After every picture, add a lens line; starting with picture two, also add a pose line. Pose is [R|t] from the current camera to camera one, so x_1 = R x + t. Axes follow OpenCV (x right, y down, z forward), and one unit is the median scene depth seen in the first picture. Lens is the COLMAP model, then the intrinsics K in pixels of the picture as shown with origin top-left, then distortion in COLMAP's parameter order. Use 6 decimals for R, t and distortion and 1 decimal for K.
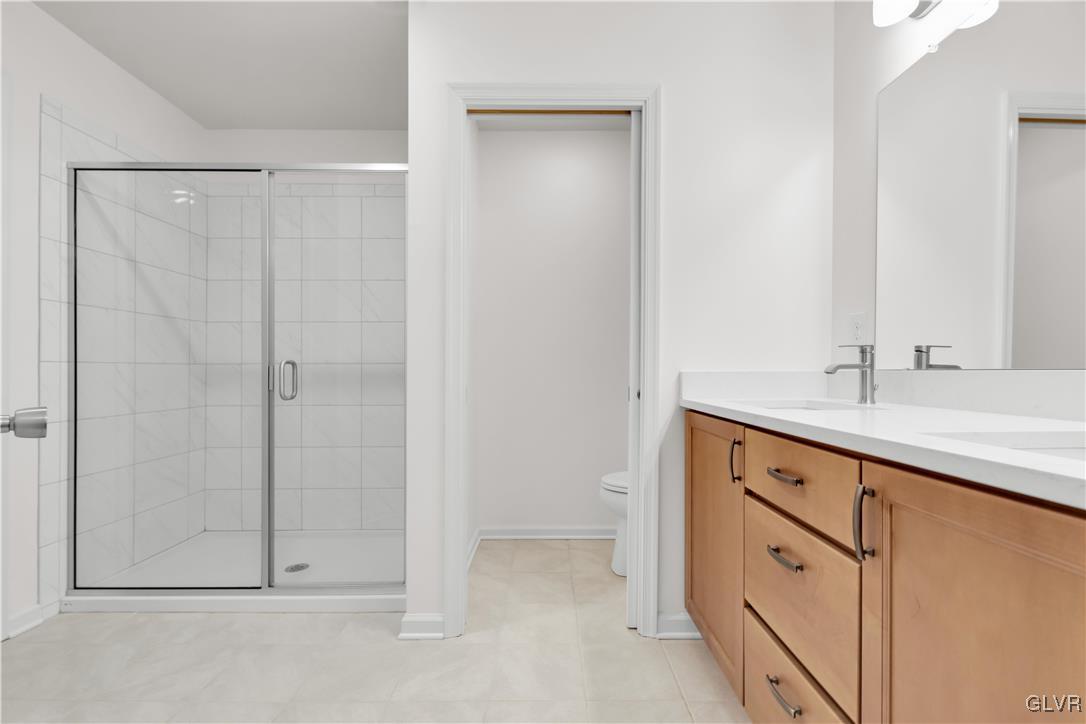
lens RADIAL K [[484.0, 0, 546.7], [0, 484.0, 373.3], [0, 0, 1]] dist [0.000918, -0.000052]
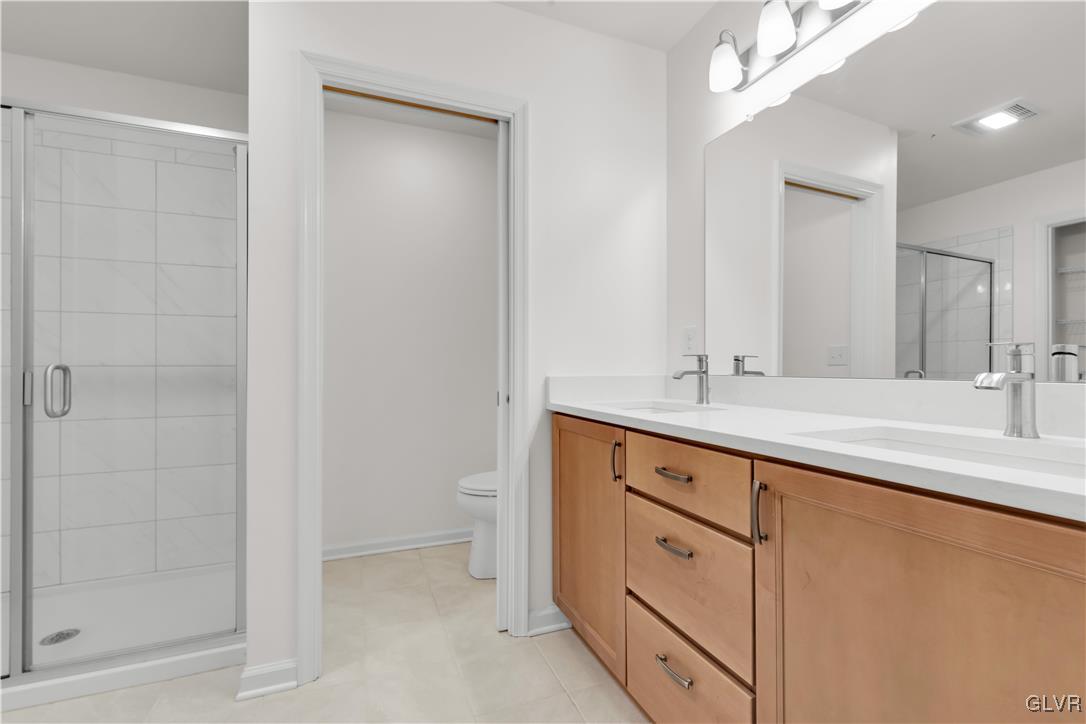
lens RADIAL K [[474.7, 0, 540.4], [0, 474.7, 366.3], [0, 0, 1]] dist [0.002284, -0.000675]
pose [[0.933548, 0.000095, 0.358451, -0.113564], [0.003040, 0.999962, -0.008183, -0.018287], [-0.358438, 0.008729, 0.933513, 0.044550]]
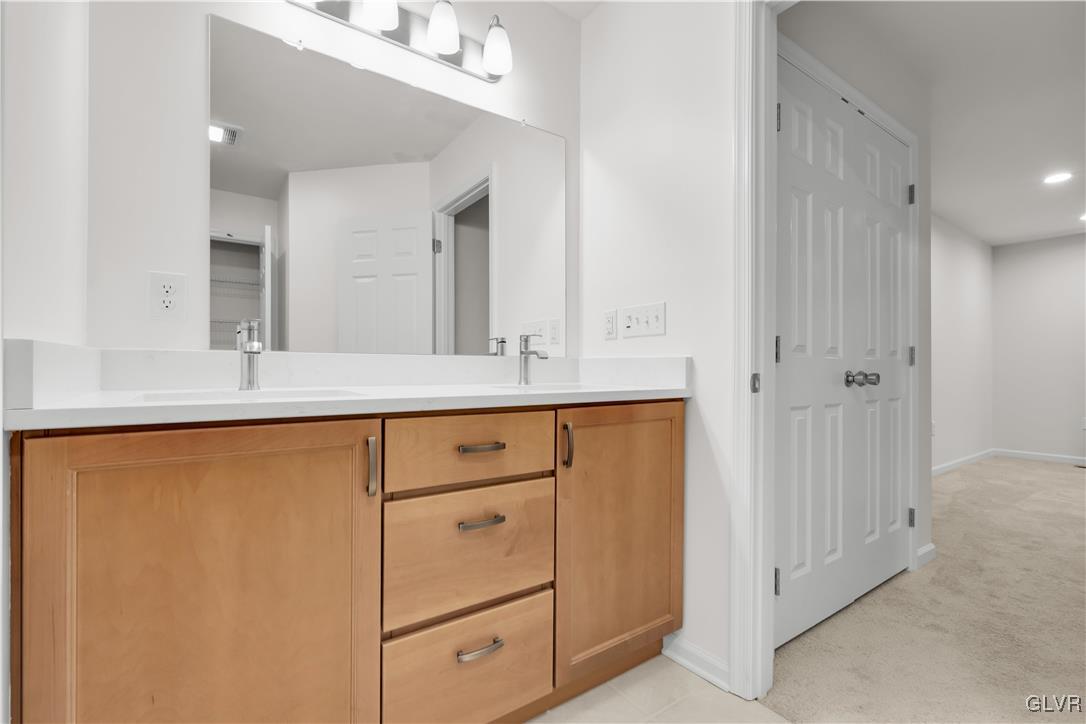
lens RADIAL K [[474.7, 0, 540.4], [0, 474.7, 366.3], [0, 0, 1]] dist [0.002284, -0.000675]
pose [[-0.567761, -0.004946, 0.823179, -0.268751], [-0.002795, 0.999988, 0.004081, 0.014246], [-0.823189, 0.000017, -0.567768, 0.864248]]
